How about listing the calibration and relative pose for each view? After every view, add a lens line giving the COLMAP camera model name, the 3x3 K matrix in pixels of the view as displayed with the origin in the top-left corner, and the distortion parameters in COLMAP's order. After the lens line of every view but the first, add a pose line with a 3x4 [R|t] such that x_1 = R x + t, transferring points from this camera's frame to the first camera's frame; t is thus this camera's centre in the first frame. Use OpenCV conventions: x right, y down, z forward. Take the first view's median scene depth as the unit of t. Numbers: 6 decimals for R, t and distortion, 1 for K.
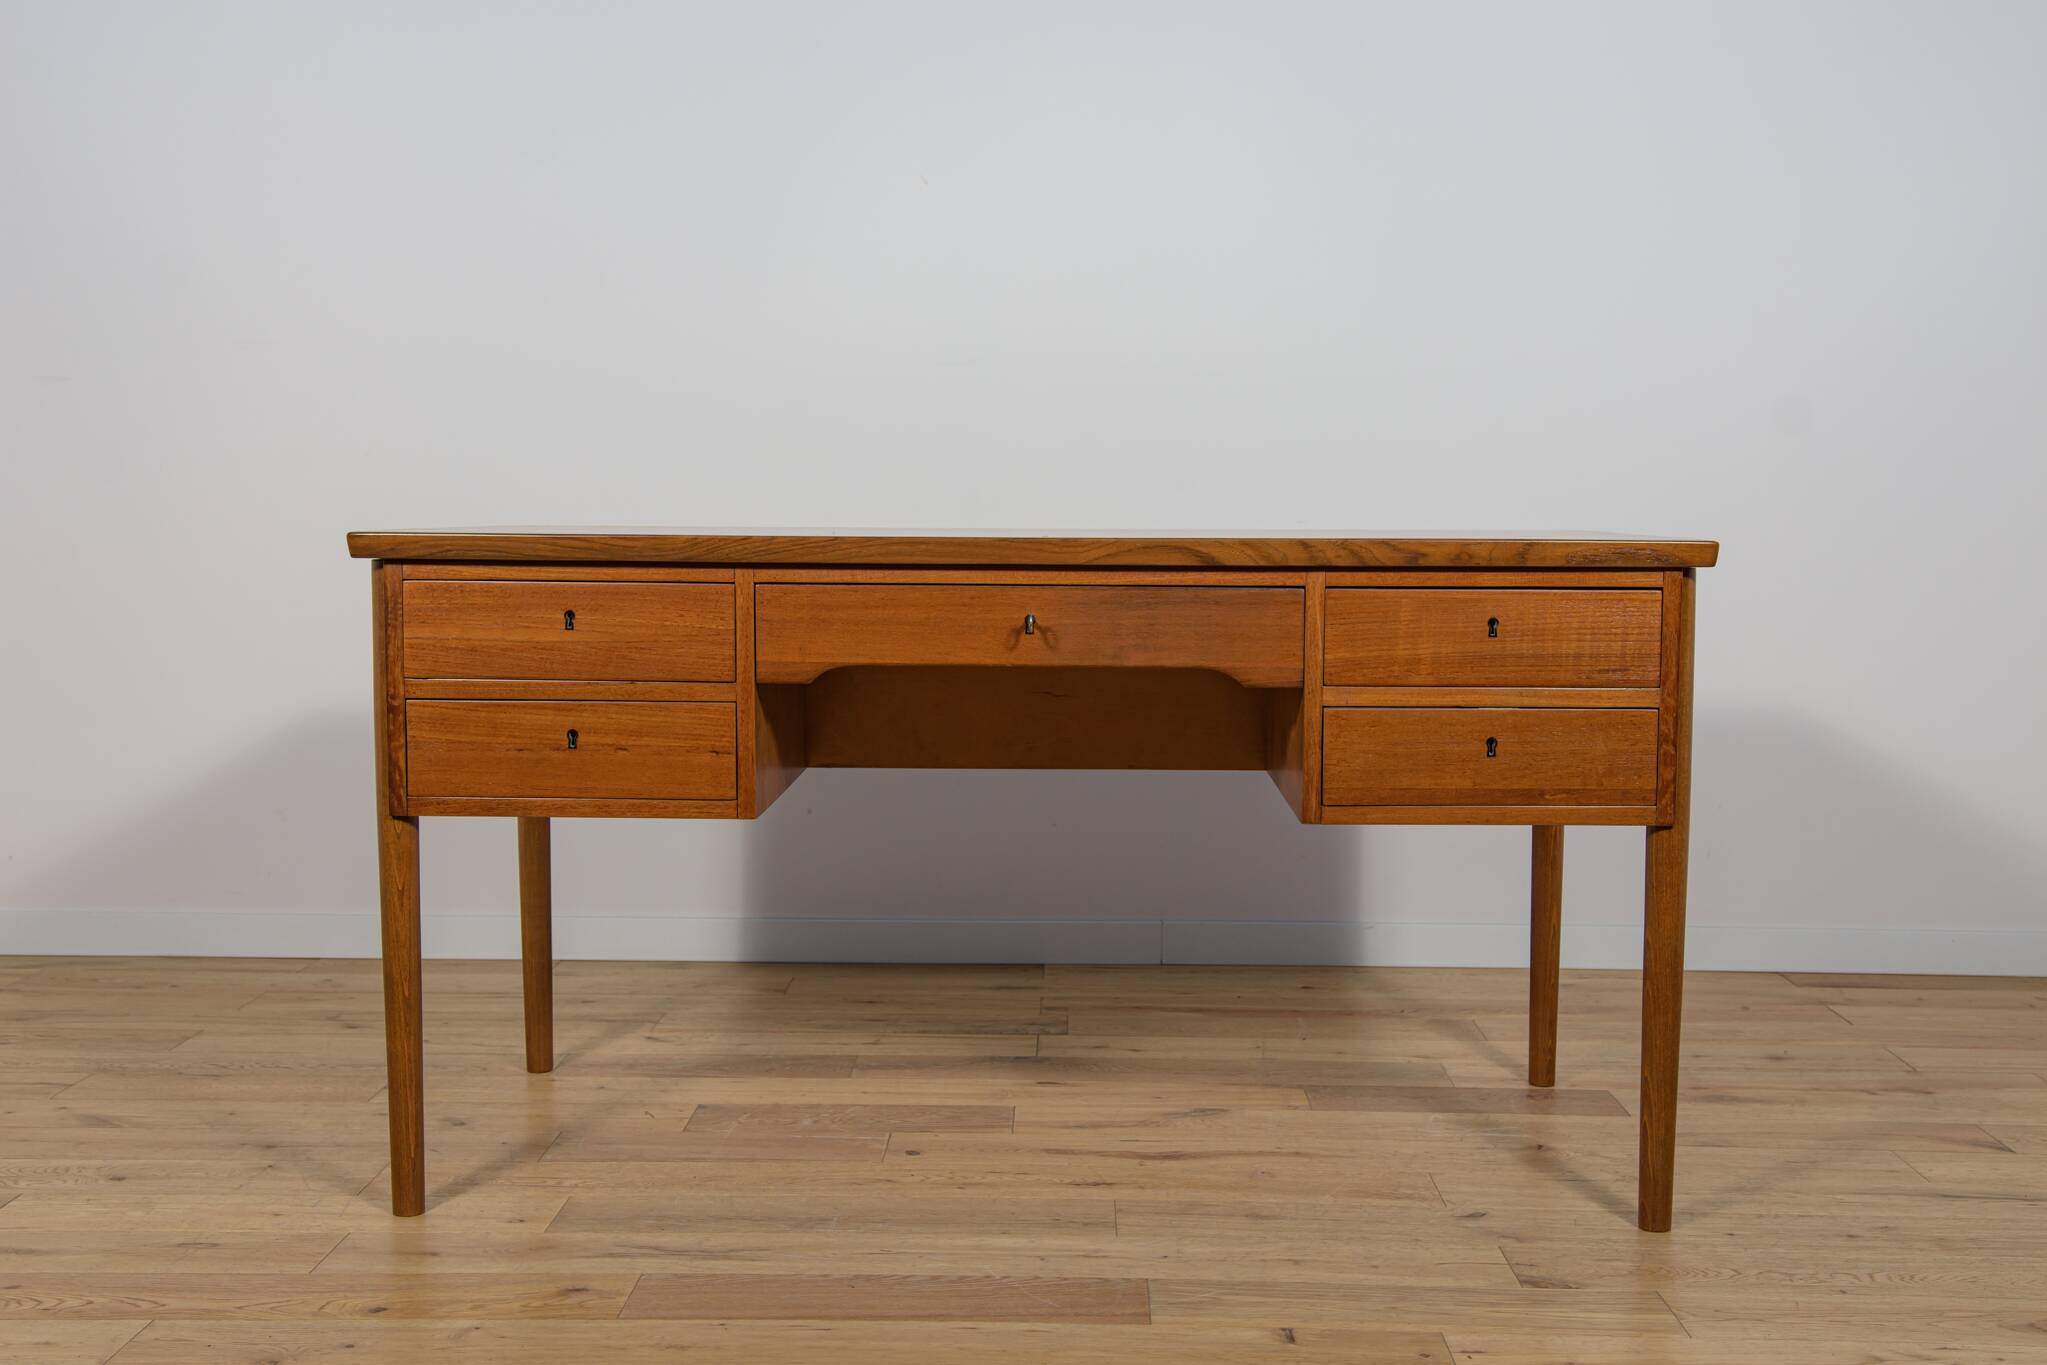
lens RADIAL K [[2139.1, 0, 1025.8], [0, 2139.1, 692.6], [0, 0, 1]] dist [0.016254, 0.000000]
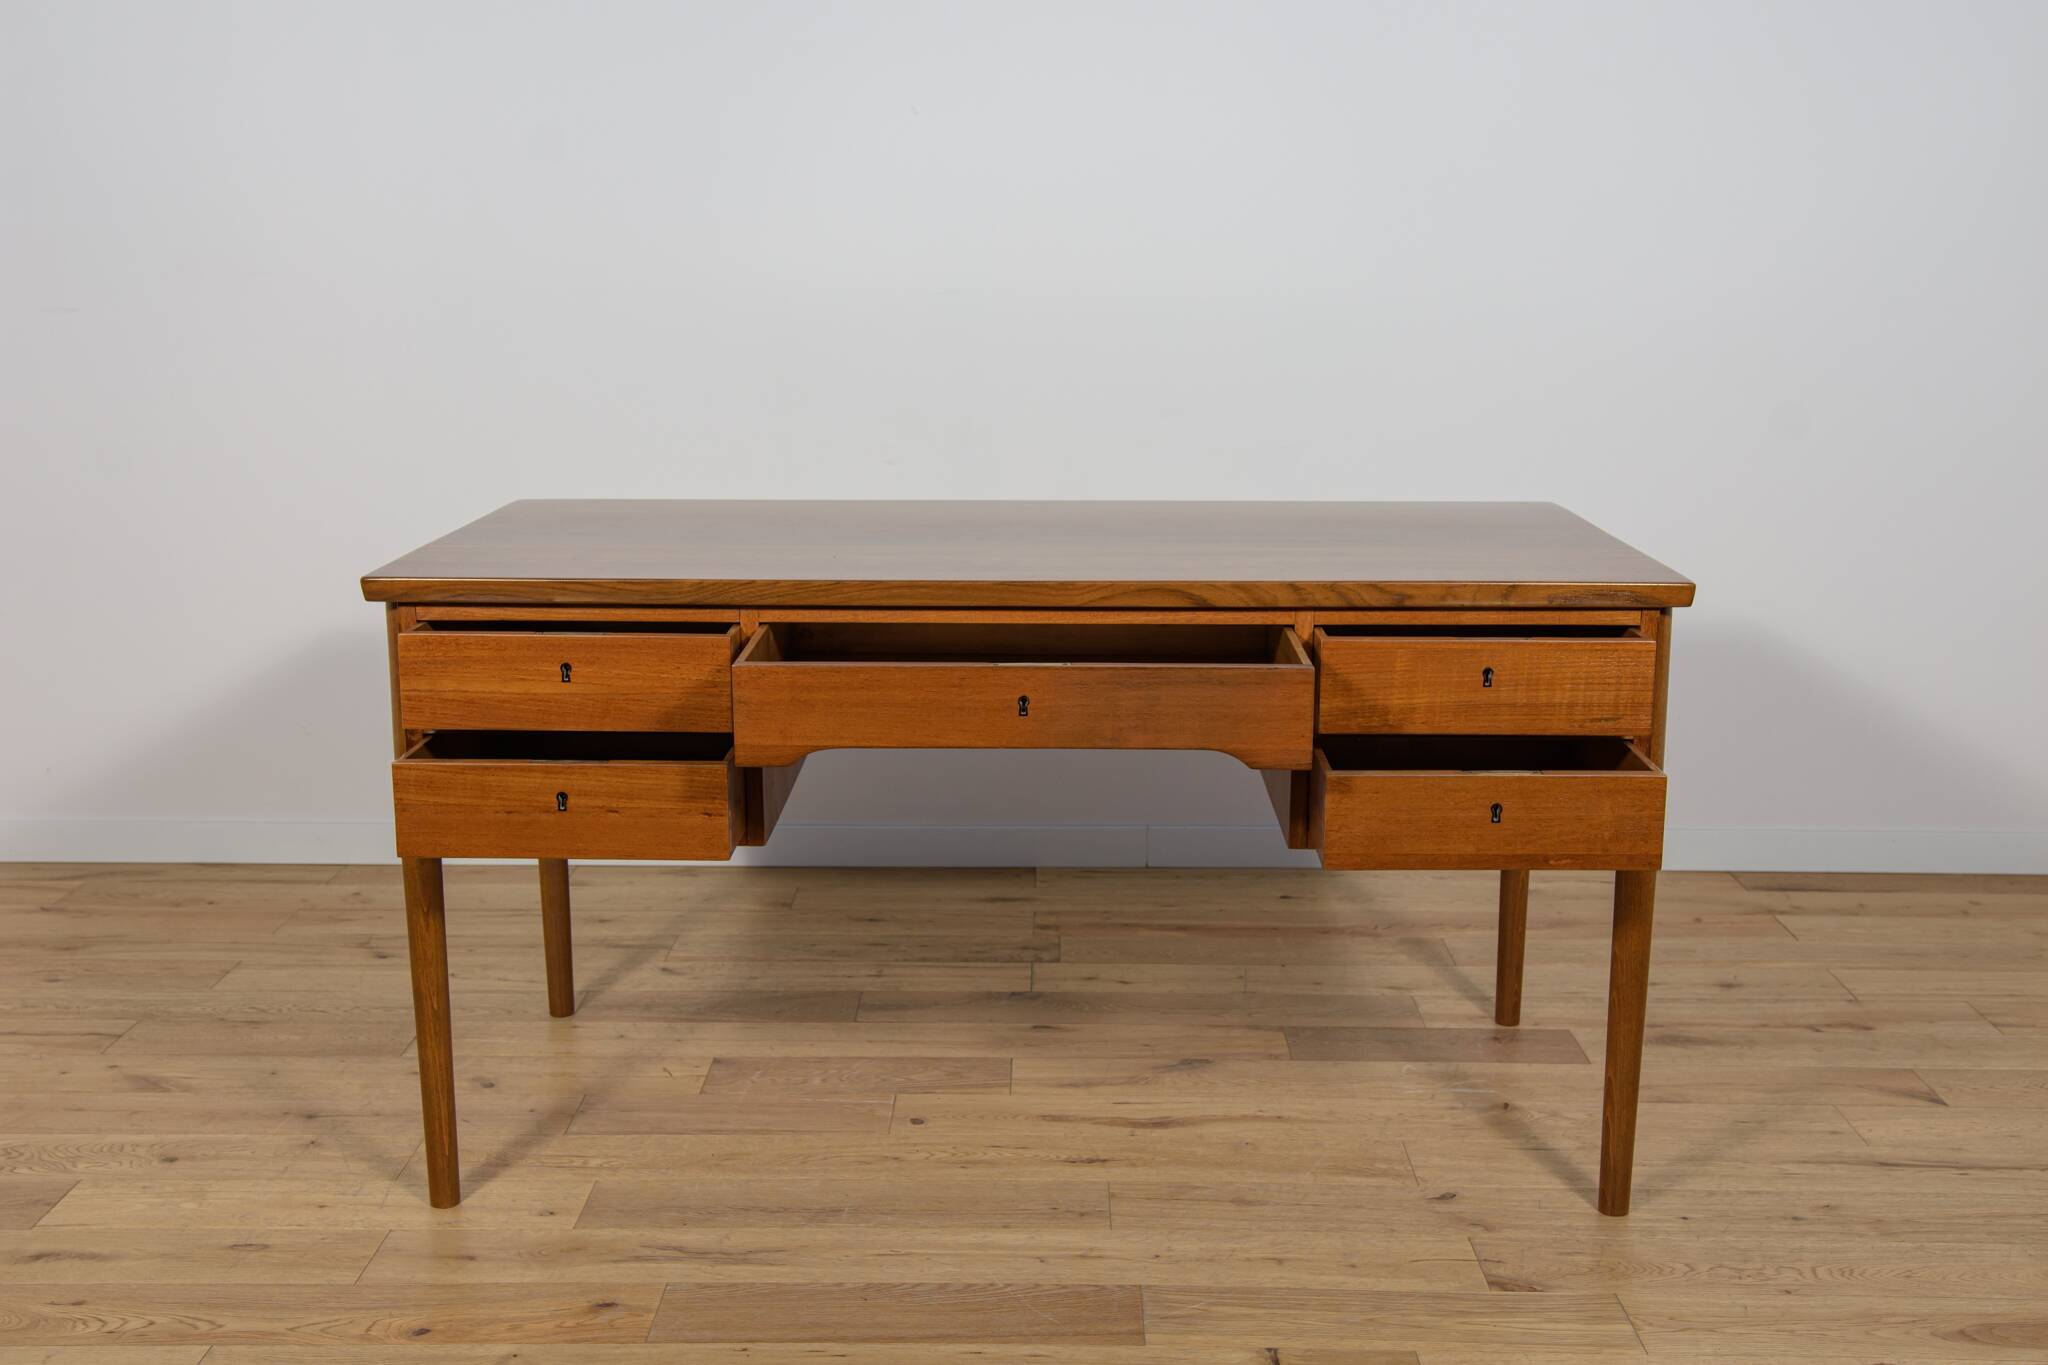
lens RADIAL K [[2041.4, 0, 1024.5], [0, 2041.4, 673.2], [0, 0, 1]] dist [0.007475, 0.000000]
pose [[0.999961, -0.004554, 0.007519, -0.006879], [0.003677, 0.993613, 0.112779, -0.133484], [-0.007985, -0.112747, 0.993592, 0.019757]]
